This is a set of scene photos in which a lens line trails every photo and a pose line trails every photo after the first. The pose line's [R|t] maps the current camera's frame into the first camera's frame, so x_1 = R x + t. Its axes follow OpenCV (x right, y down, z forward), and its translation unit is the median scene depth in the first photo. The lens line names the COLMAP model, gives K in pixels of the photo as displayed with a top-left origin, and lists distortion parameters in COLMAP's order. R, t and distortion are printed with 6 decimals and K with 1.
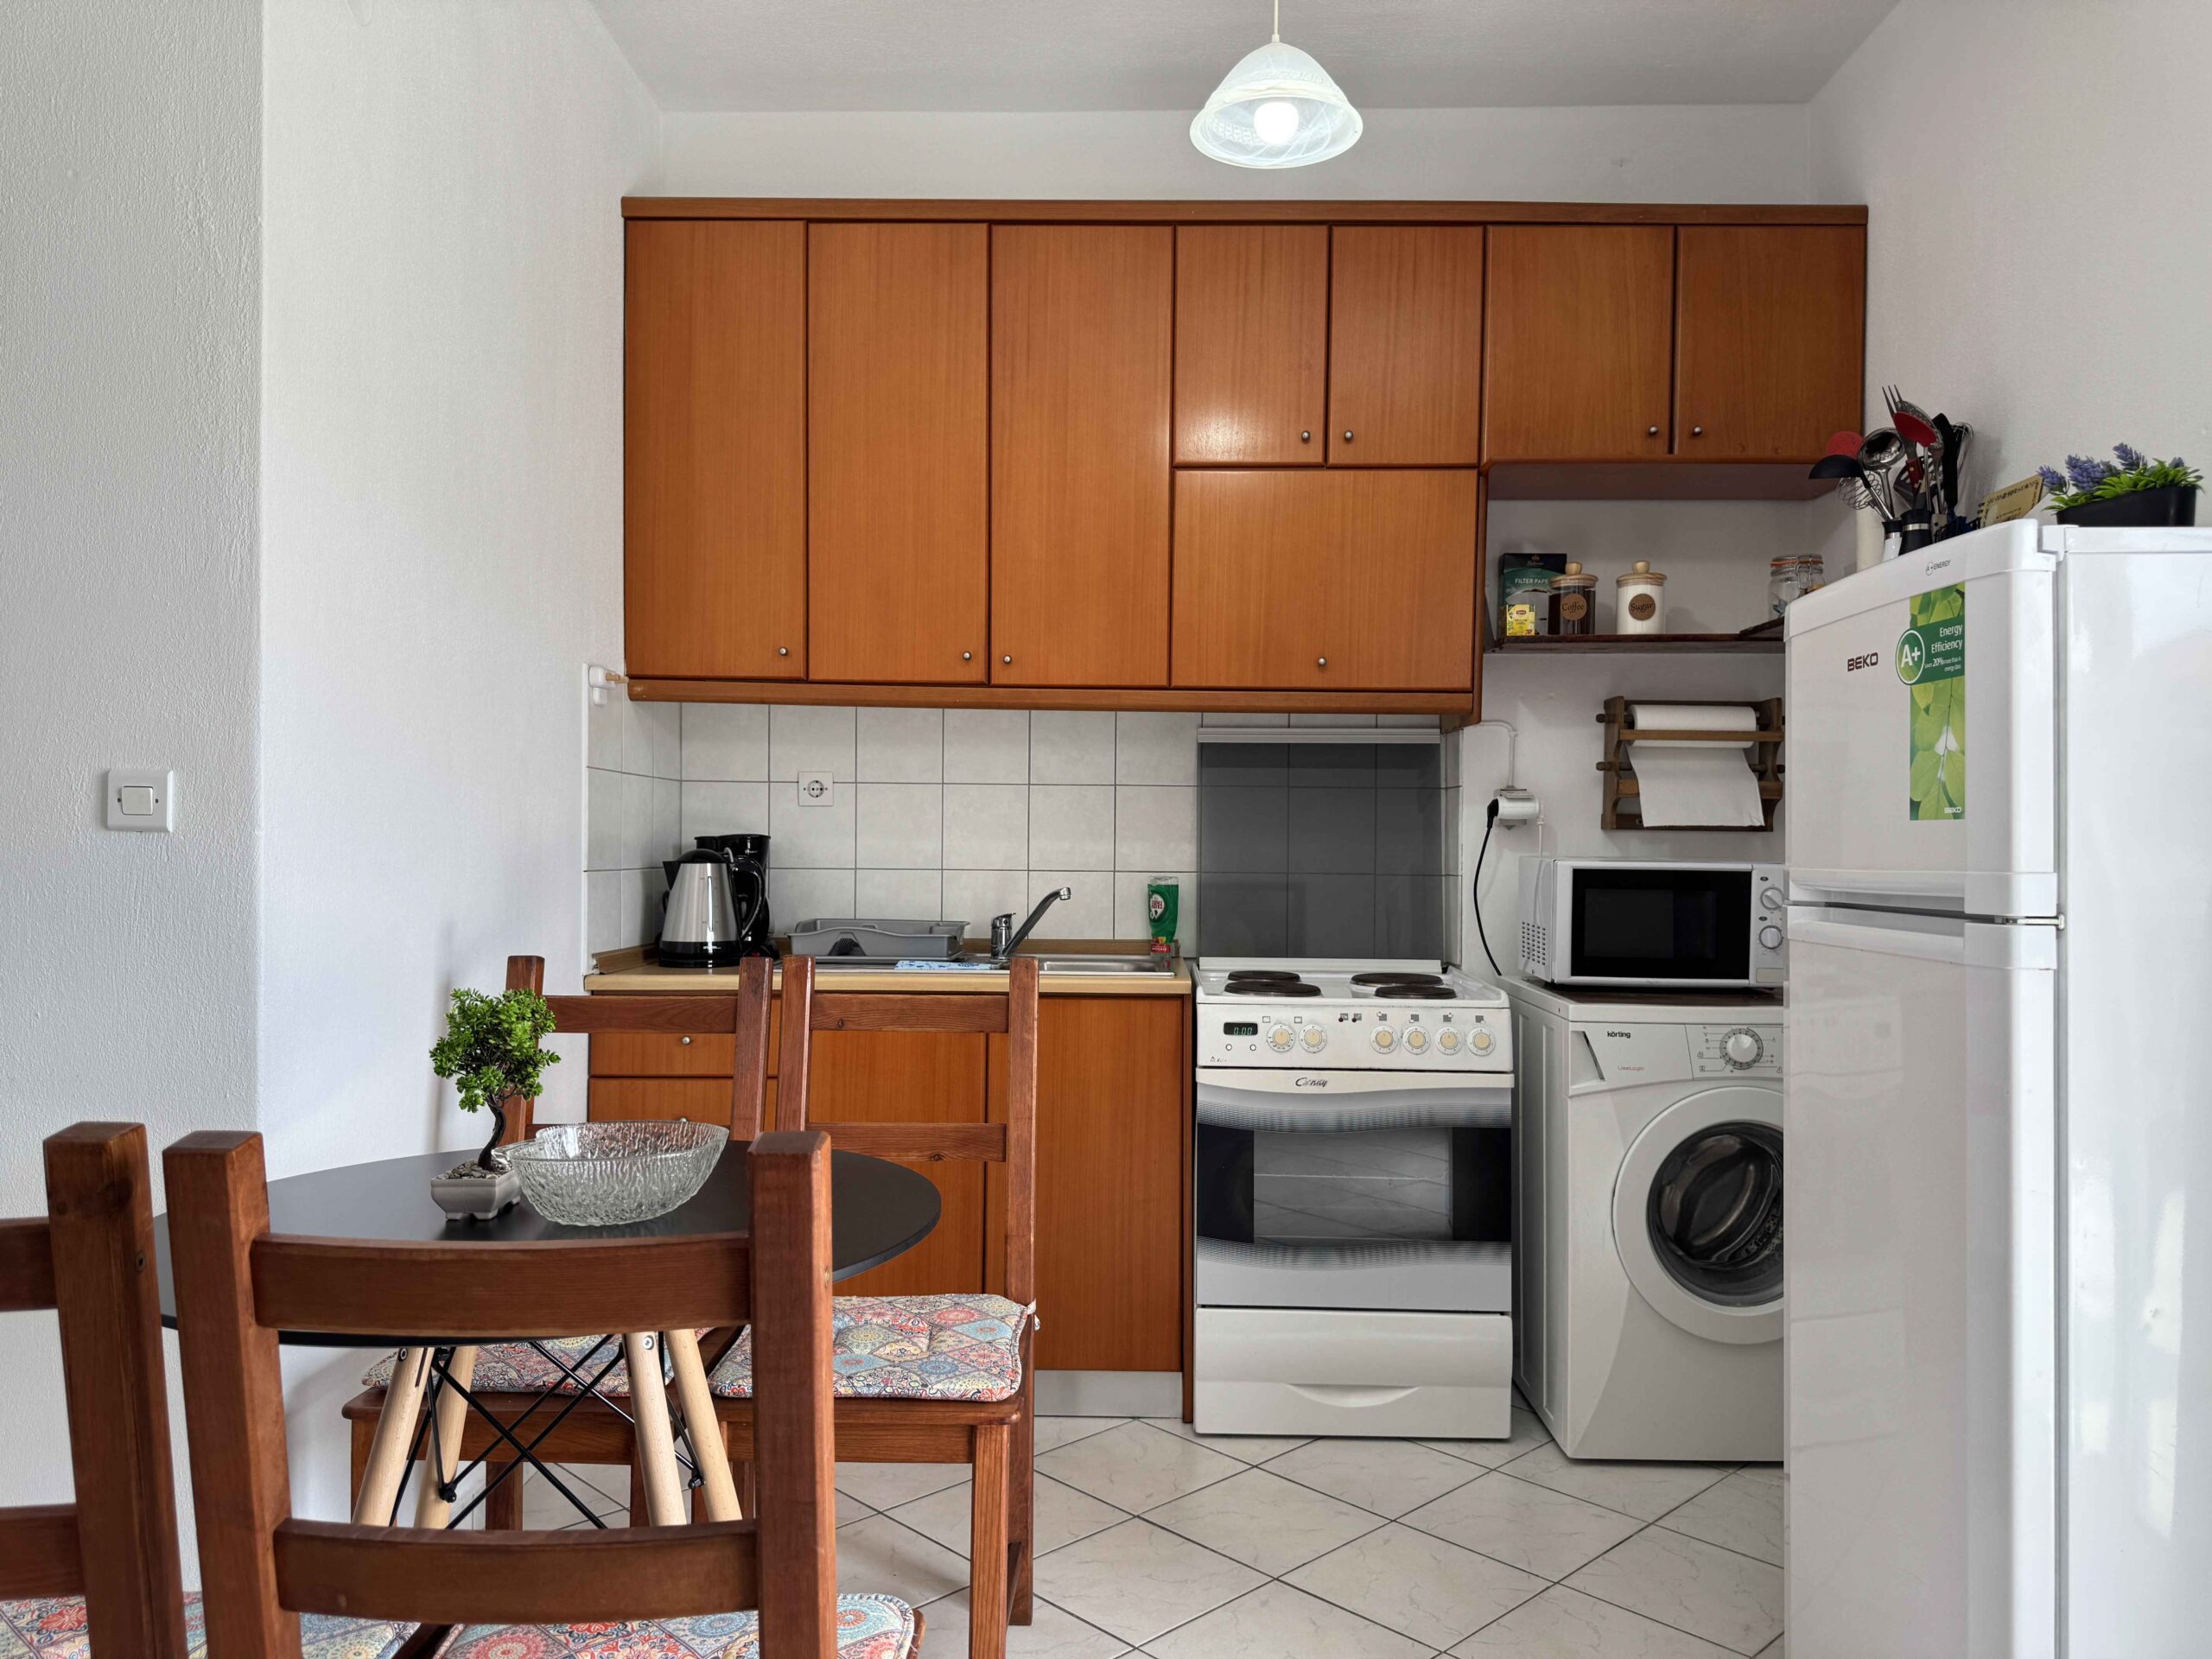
lens RADIAL K [[1550.2, 0, 1111.3], [0, 1550.2, 830.2], [0, 0, 1]] dist [0.137375, -0.216671]
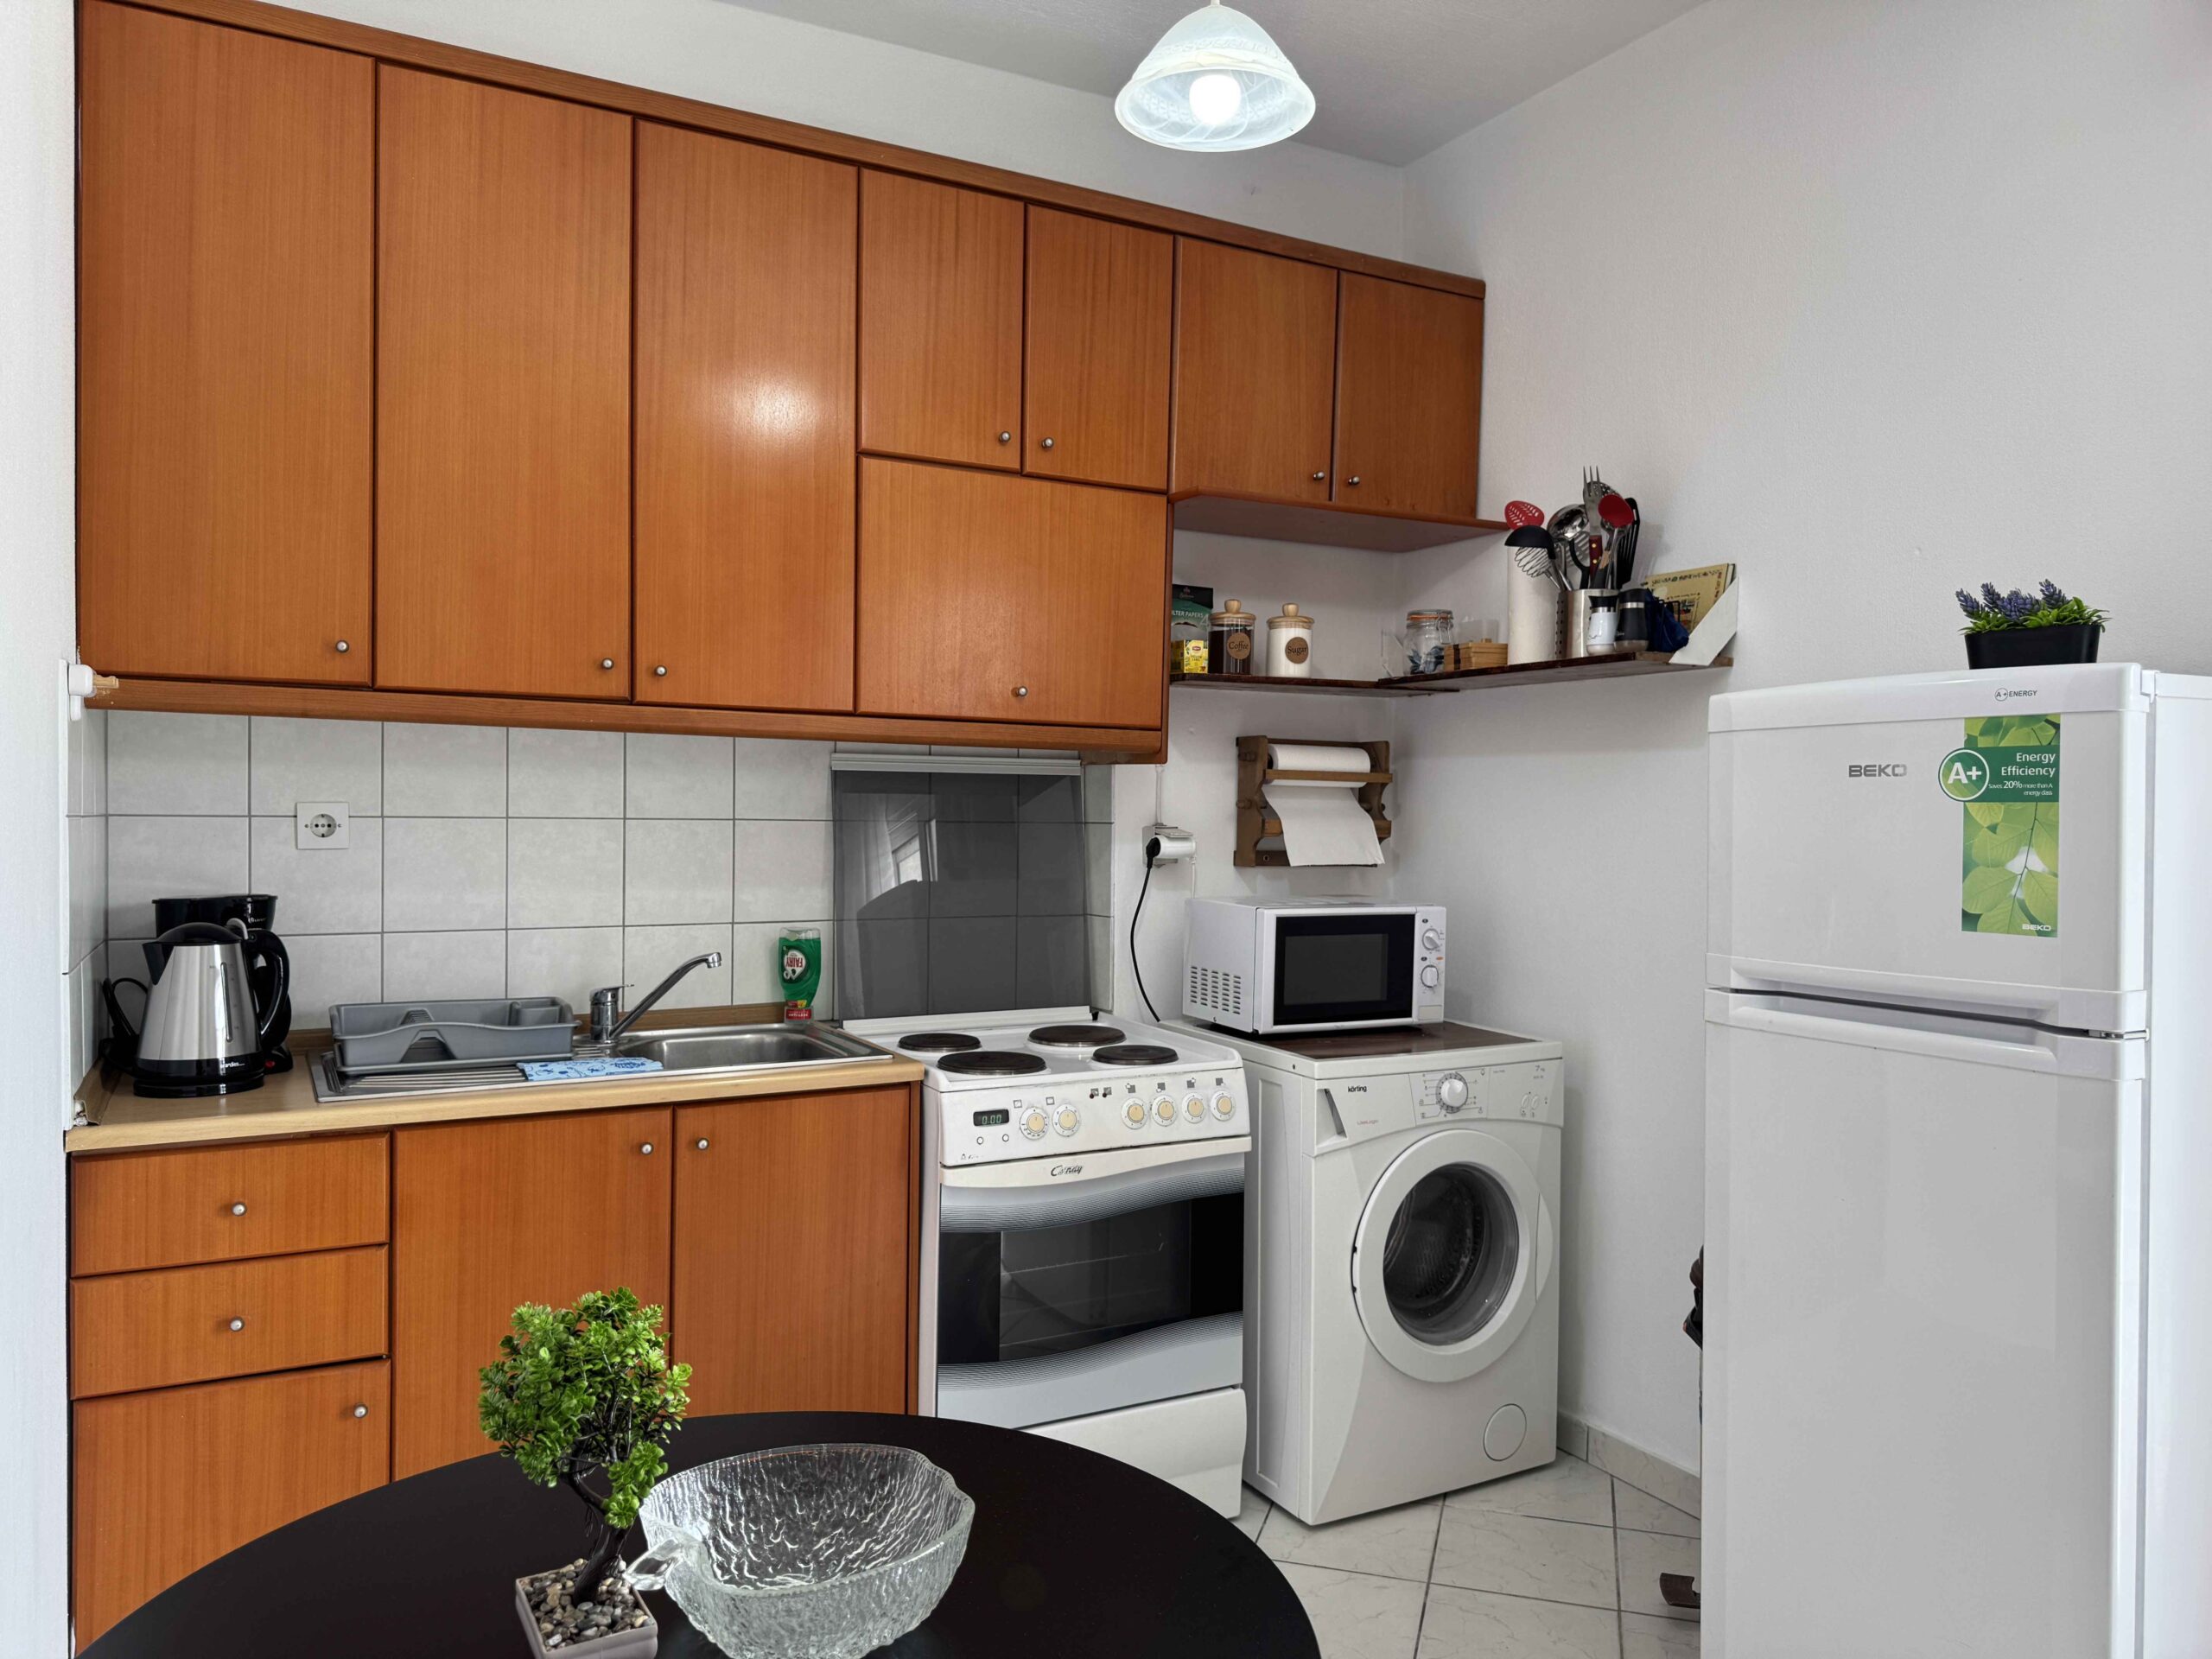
lens RADIAL K [[1550.2, 0, 1111.3], [0, 1550.2, 830.2], [0, 0, 1]] dist [0.137375, -0.216671]
pose [[0.869083, -0.006043, 0.494630, -0.263047], [-0.005909, 0.999727, 0.022597, -0.048587], [-0.494631, -0.022561, 0.868810, 0.191863]]
